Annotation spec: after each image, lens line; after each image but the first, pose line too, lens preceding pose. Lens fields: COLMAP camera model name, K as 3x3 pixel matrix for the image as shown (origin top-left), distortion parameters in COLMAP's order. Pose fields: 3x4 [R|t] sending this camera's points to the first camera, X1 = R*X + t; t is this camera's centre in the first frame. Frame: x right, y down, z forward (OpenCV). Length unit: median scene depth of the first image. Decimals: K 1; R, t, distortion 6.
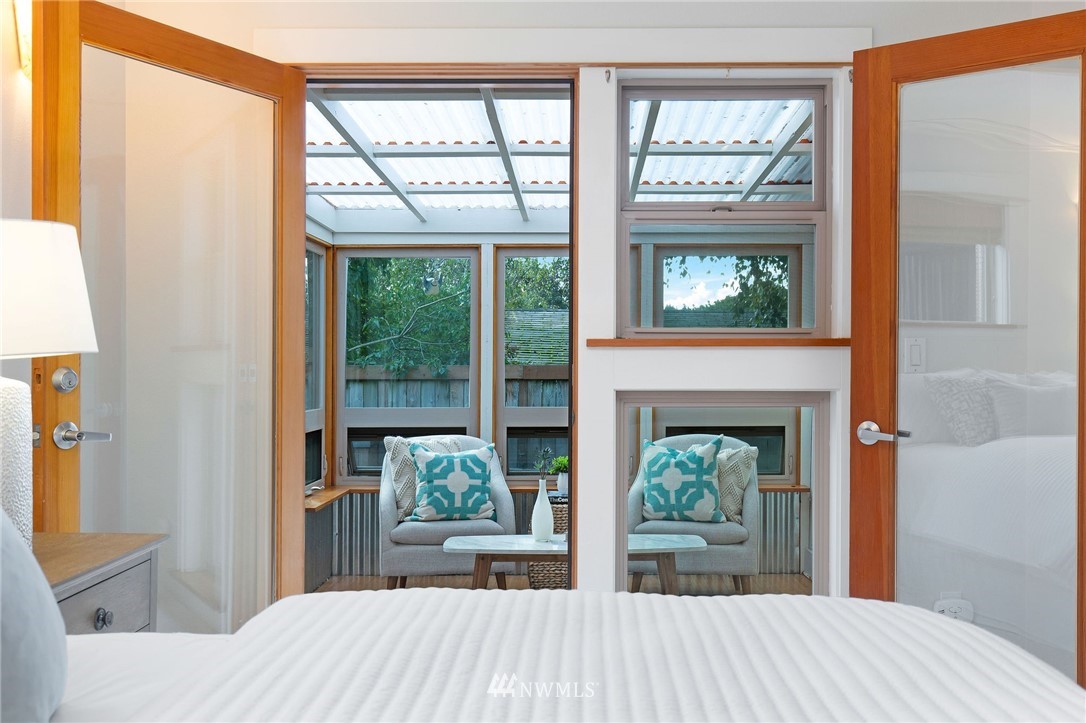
lens RADIAL K [[1066.9, 0, 548.1], [0, 1066.9, 373.3], [0, 0, 1]] dist [0.033066, 0.000000]
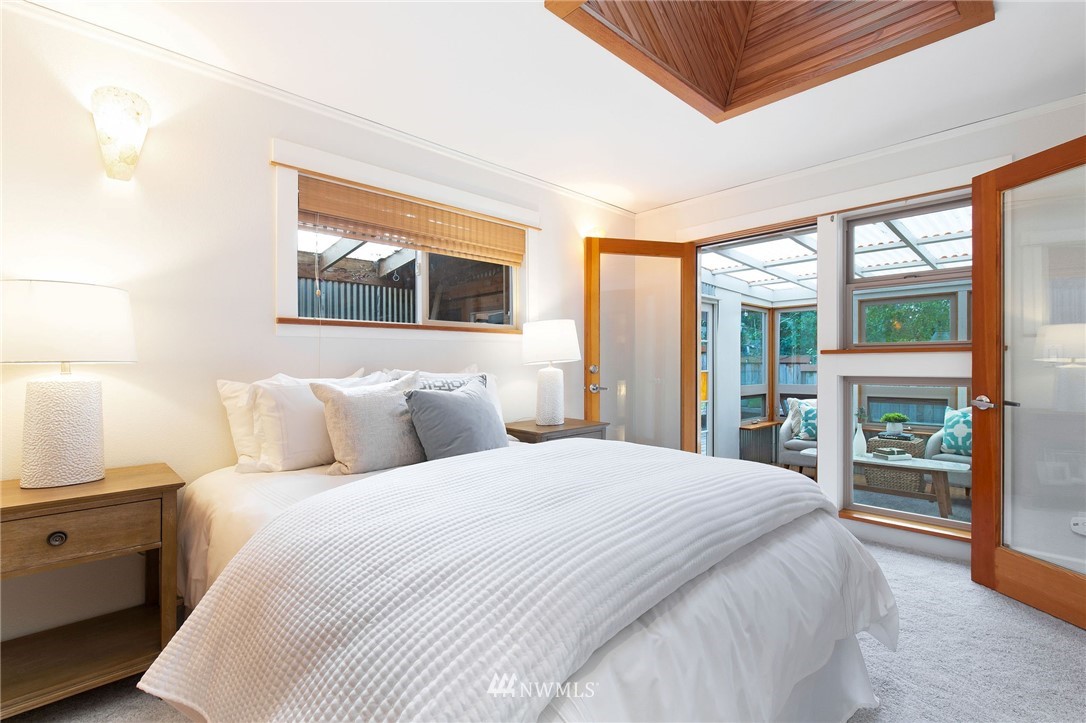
lens RADIAL K [[490.0, 0, 537.4], [0, 490.0, 365.5], [0, 0, 1]] dist [-0.004031, -0.000830]
pose [[0.689567, -0.001811, -0.724219, 0.211561], [-0.002609, 0.999984, -0.004985, 0.001846], [0.724217, 0.005327, 0.689552, -0.017687]]
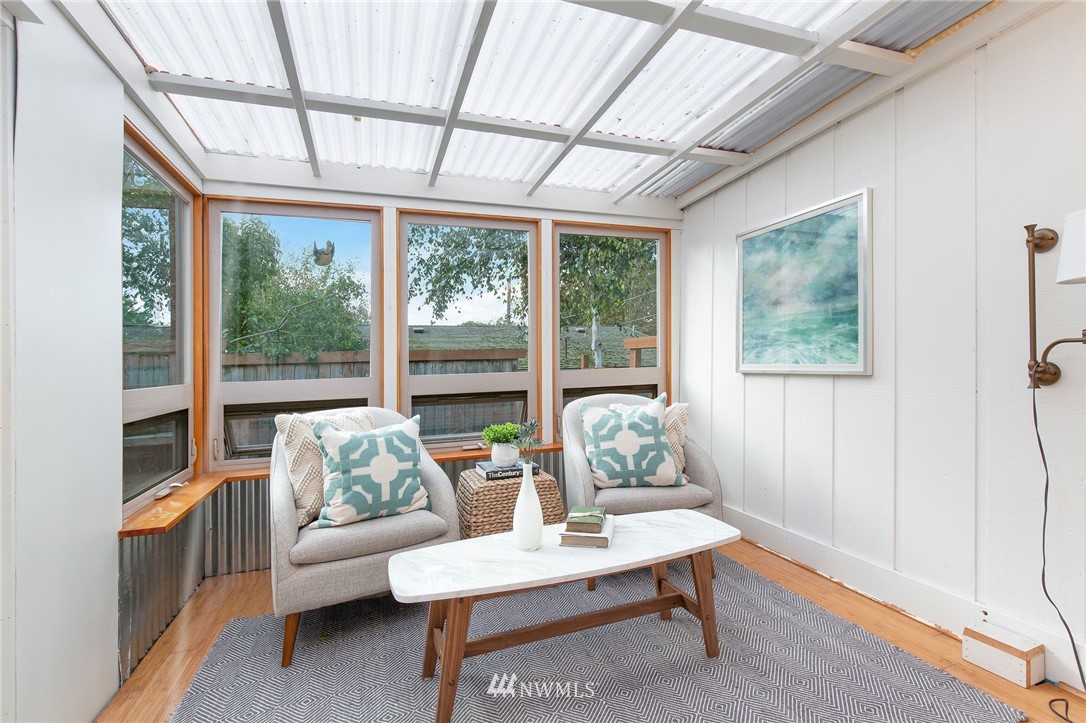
lens RADIAL K [[490.0, 0, 540.6], [0, 490.0, 350.4], [0, 0, 1]] dist [-0.004031, -0.000830]
pose [[0.930406, -0.013103, 0.366296, -0.107823], [0.026148, 0.999187, -0.030673, 0.029418], [-0.365596, 0.038116, 0.929993, 0.619871]]
